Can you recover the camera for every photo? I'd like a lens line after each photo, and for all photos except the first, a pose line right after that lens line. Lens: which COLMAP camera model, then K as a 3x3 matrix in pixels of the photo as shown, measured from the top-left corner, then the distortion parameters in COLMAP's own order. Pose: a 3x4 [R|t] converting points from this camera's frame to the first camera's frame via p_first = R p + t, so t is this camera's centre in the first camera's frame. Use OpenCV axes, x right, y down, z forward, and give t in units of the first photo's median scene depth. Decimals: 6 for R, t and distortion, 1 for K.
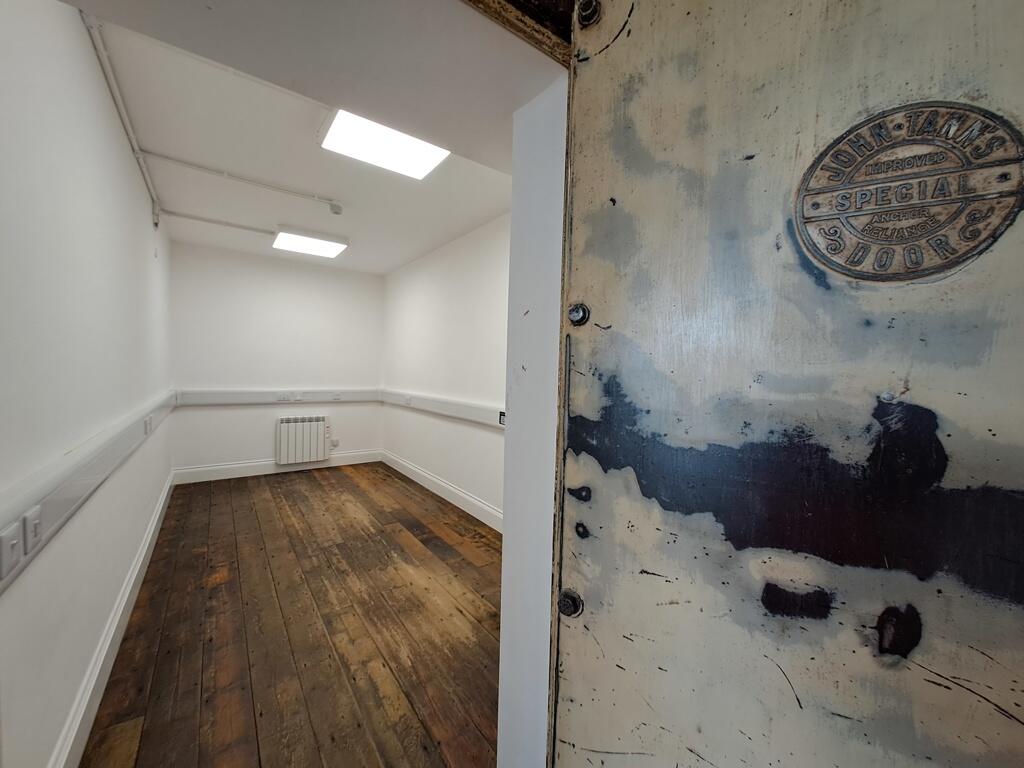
lens RADIAL K [[381.8, 0, 512.0], [0, 381.8, 384.0], [0, 0, 1]] dist [-0.008642, -0.000385]
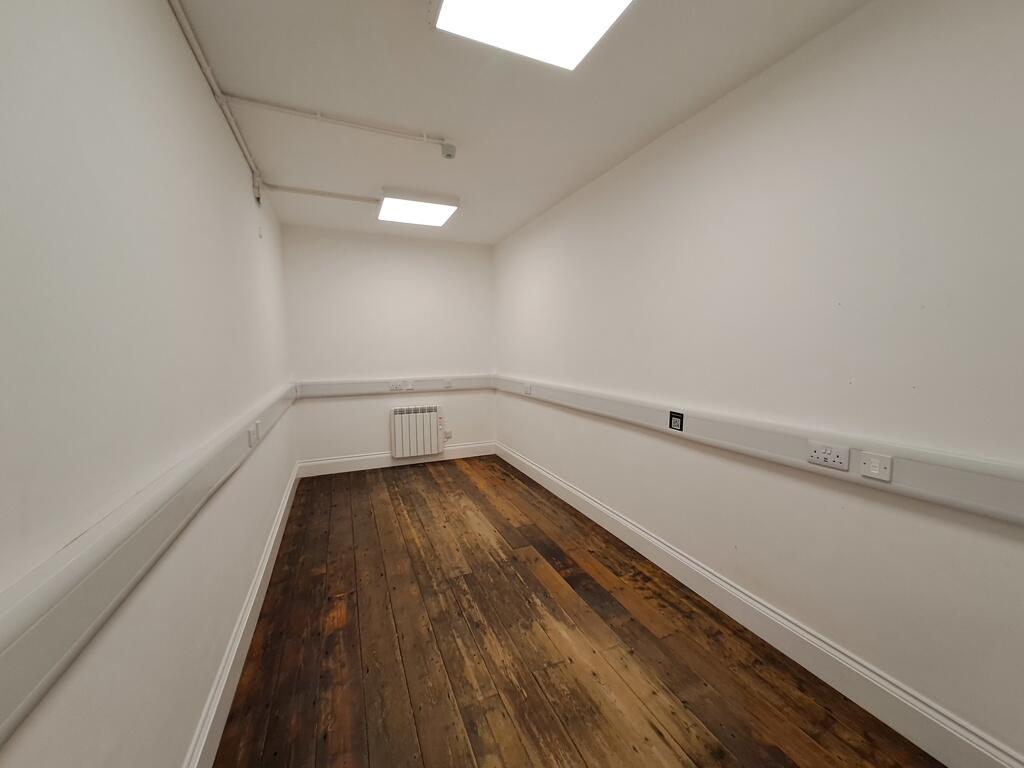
lens RADIAL K [[381.8, 0, 512.0], [0, 381.8, 384.0], [0, 0, 1]] dist [-0.008642, -0.000385]
pose [[0.971156, -0.010224, -0.238225, -0.149390], [0.024675, 0.998025, 0.057761, -0.027944], [0.237164, -0.061973, 0.969491, 0.238426]]
